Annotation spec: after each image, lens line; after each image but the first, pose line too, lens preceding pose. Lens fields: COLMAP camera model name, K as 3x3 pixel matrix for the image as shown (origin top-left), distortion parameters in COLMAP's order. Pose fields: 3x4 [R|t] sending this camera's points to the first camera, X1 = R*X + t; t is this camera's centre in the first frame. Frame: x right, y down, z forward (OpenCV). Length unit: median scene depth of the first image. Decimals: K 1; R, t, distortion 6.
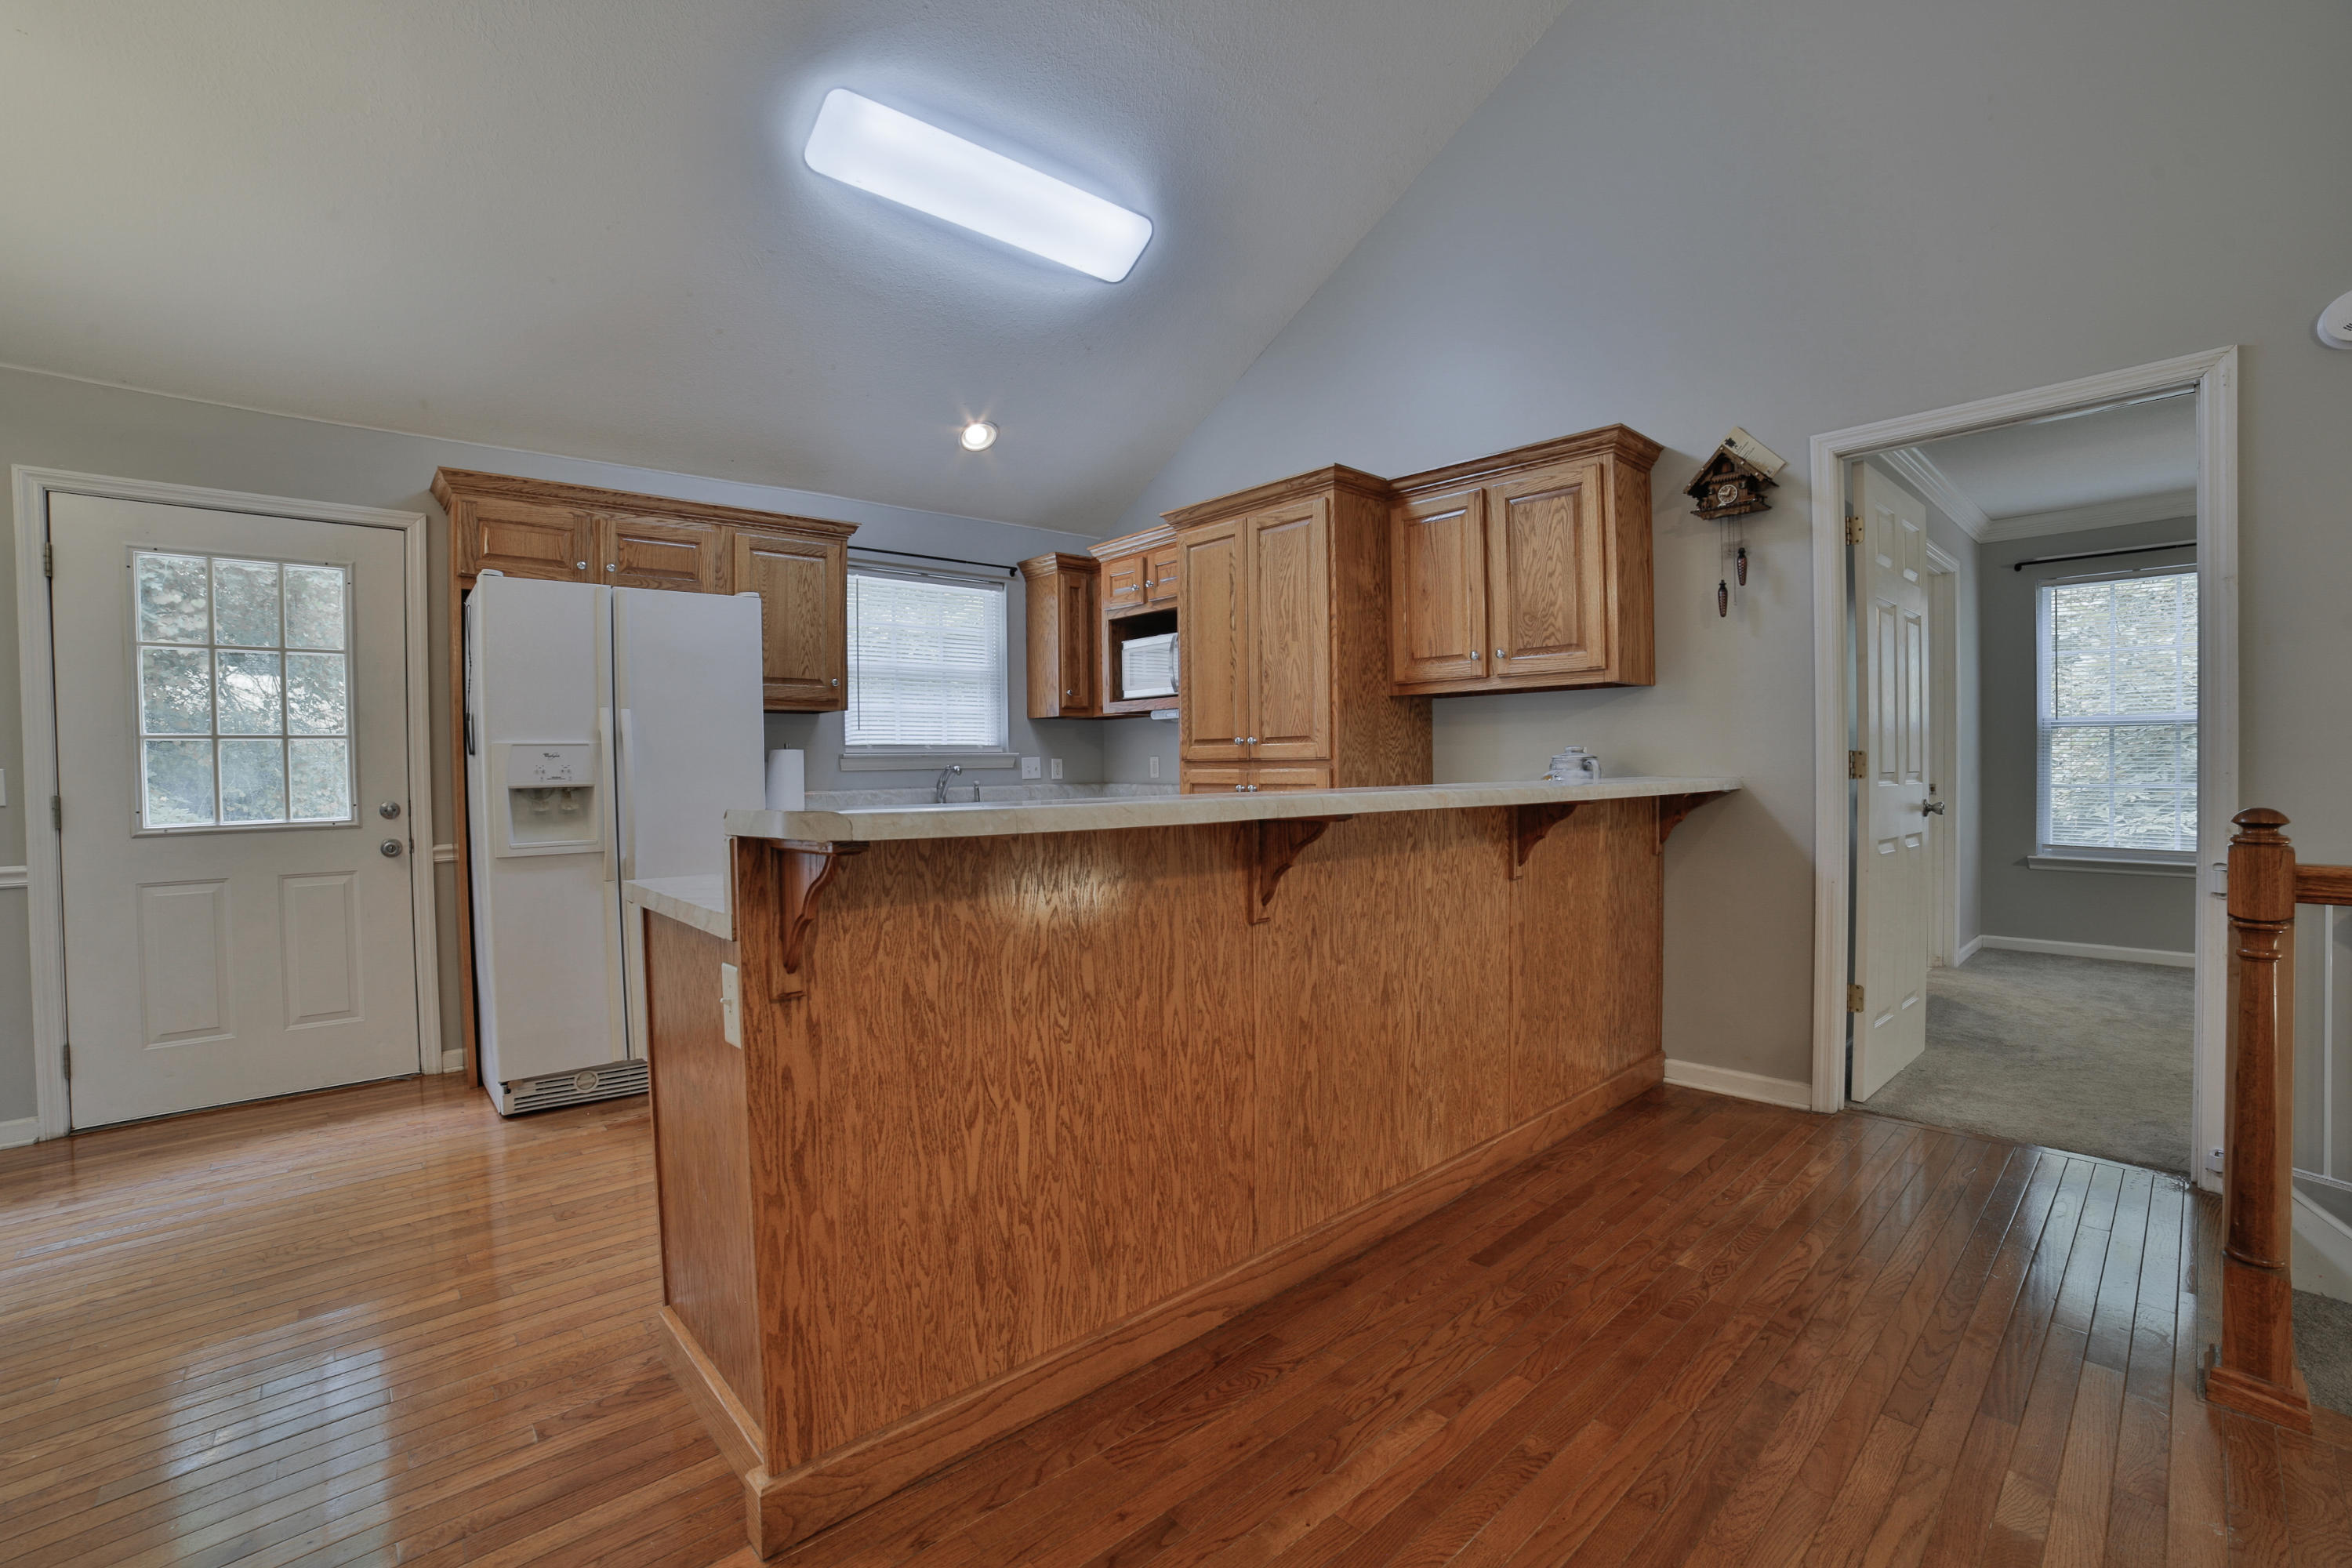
lens RADIAL K [[964.1, 0, 1200.7], [0, 964.1, 787.3], [0, 0, 1]] dist [-0.051106, 0.003575]
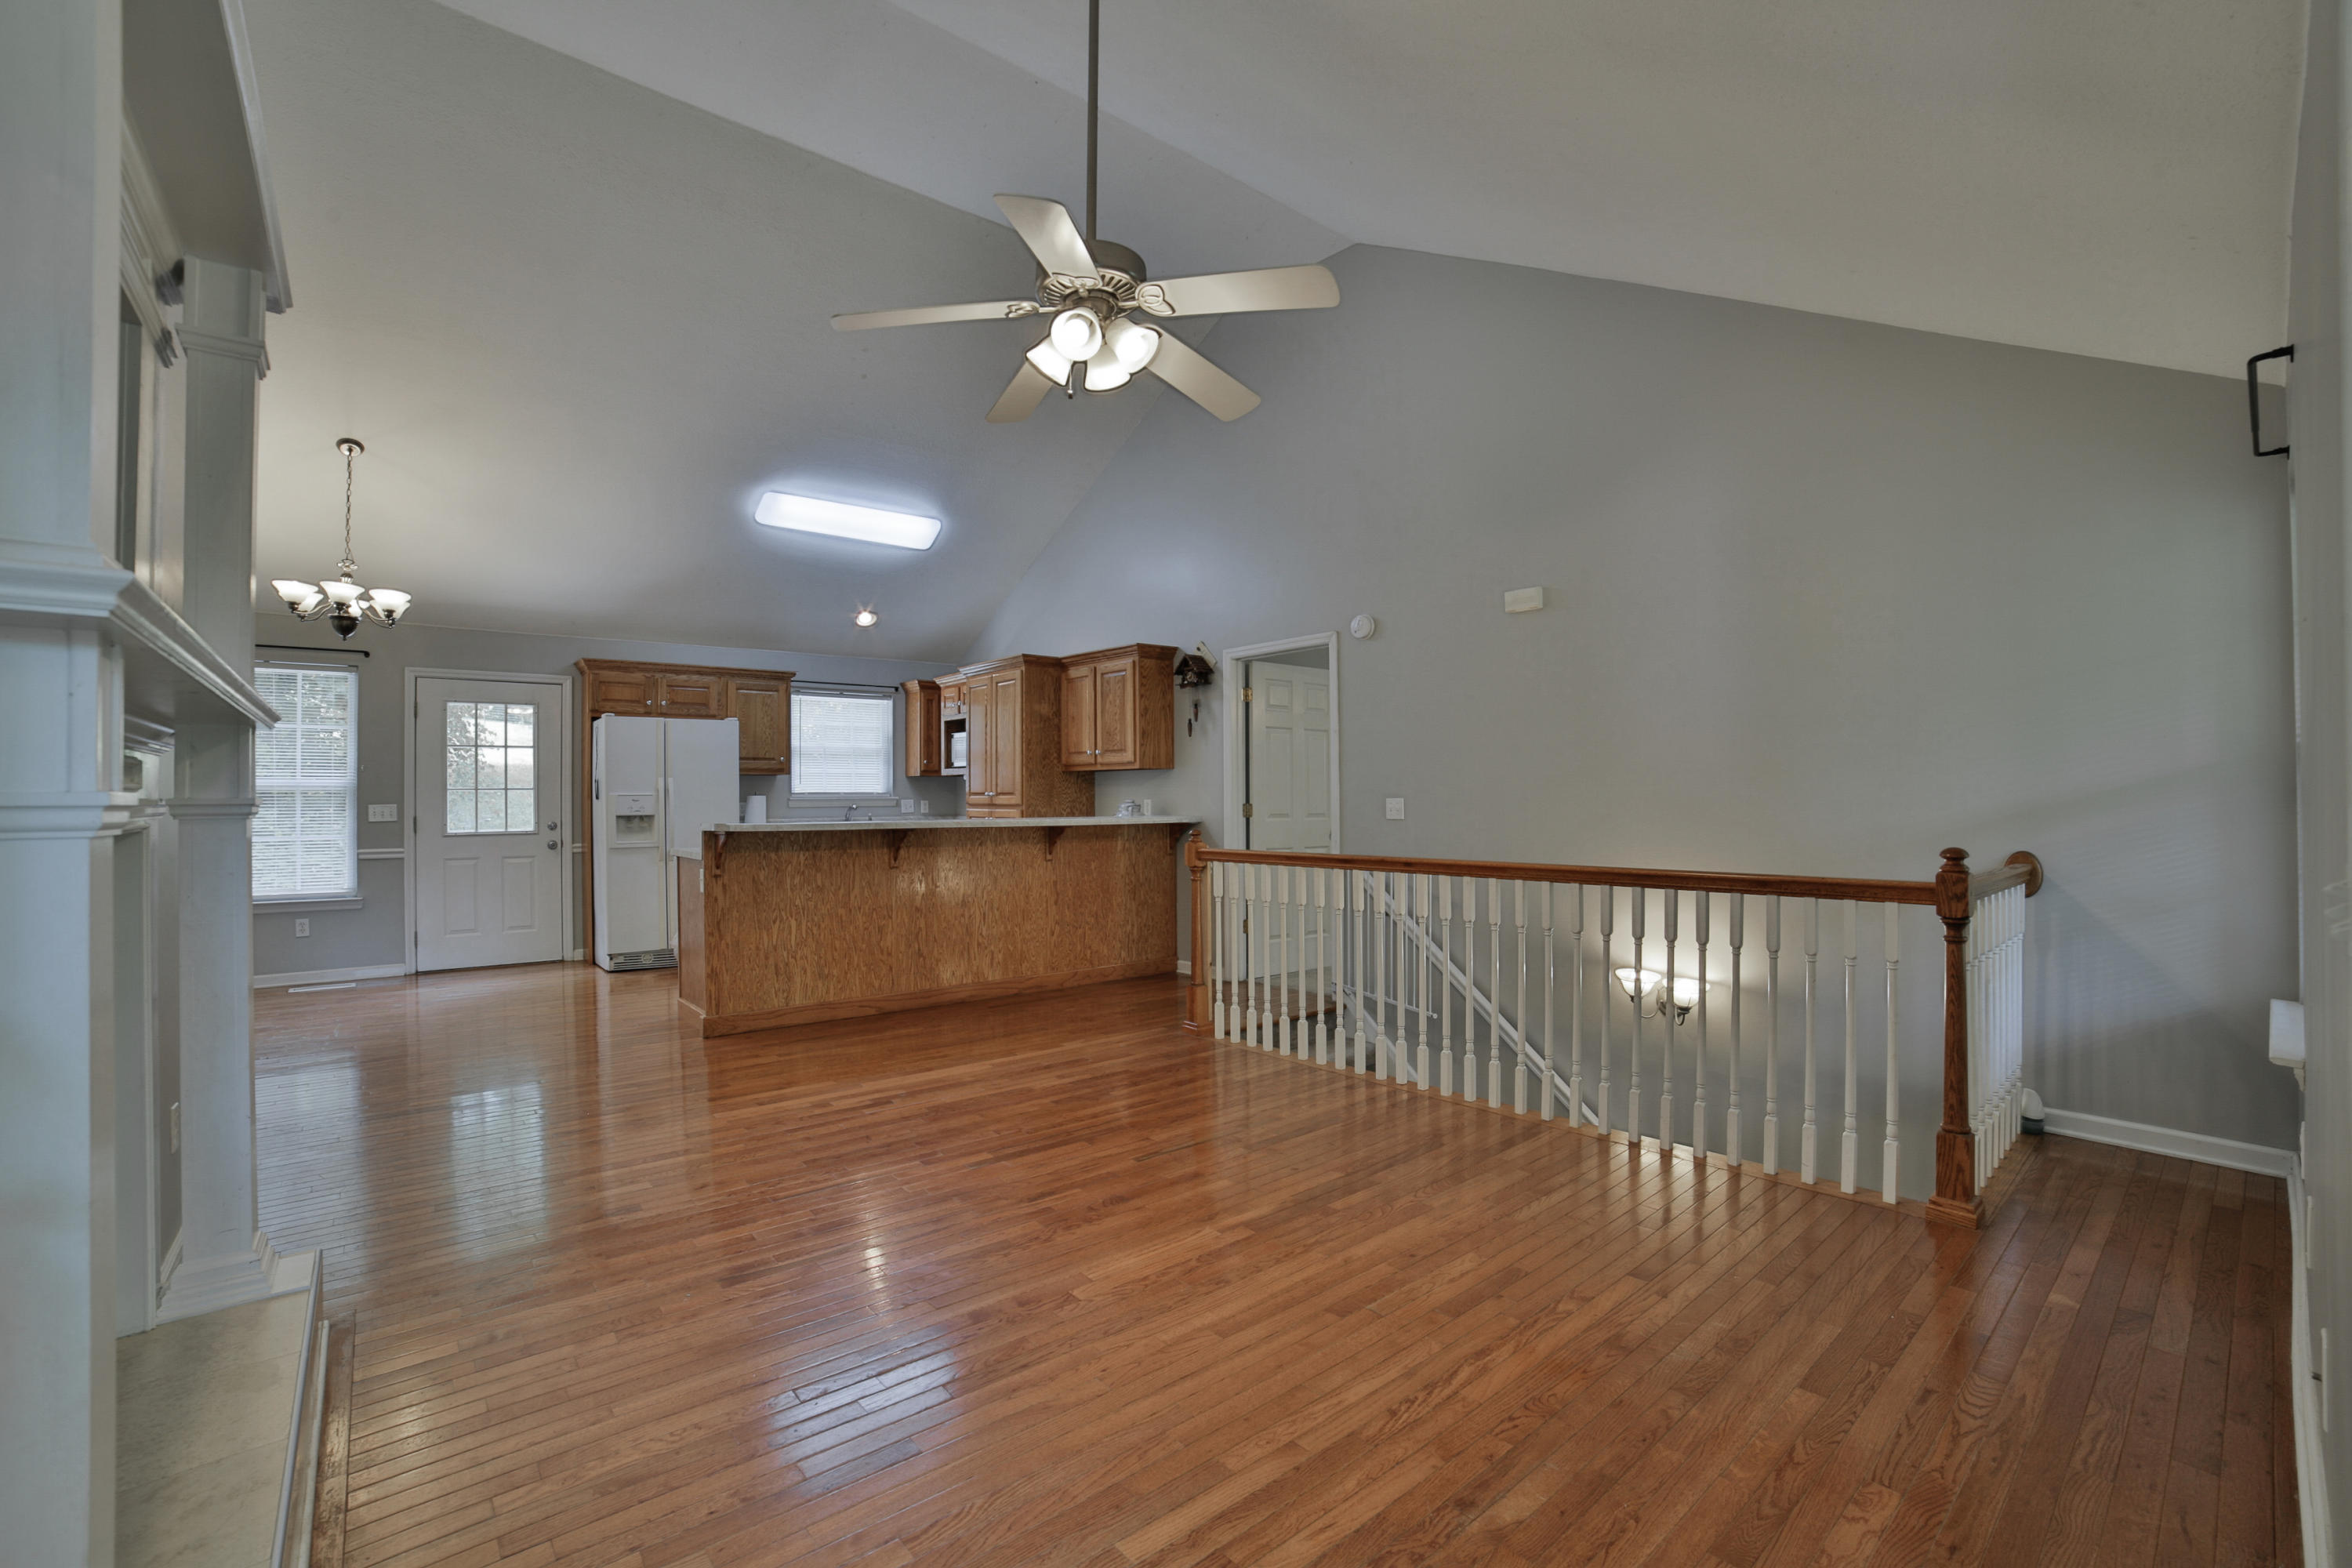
lens RADIAL K [[964.1, 0, 1174.5], [0, 964.1, 792.7], [0, 0, 1]] dist [-0.051106, 0.003575]
pose [[0.998675, 0.007556, -0.050897, 0.555729], [-0.008987, 0.999569, -0.027943, -0.002270], [0.050664, 0.028363, 0.998313, -0.944131]]
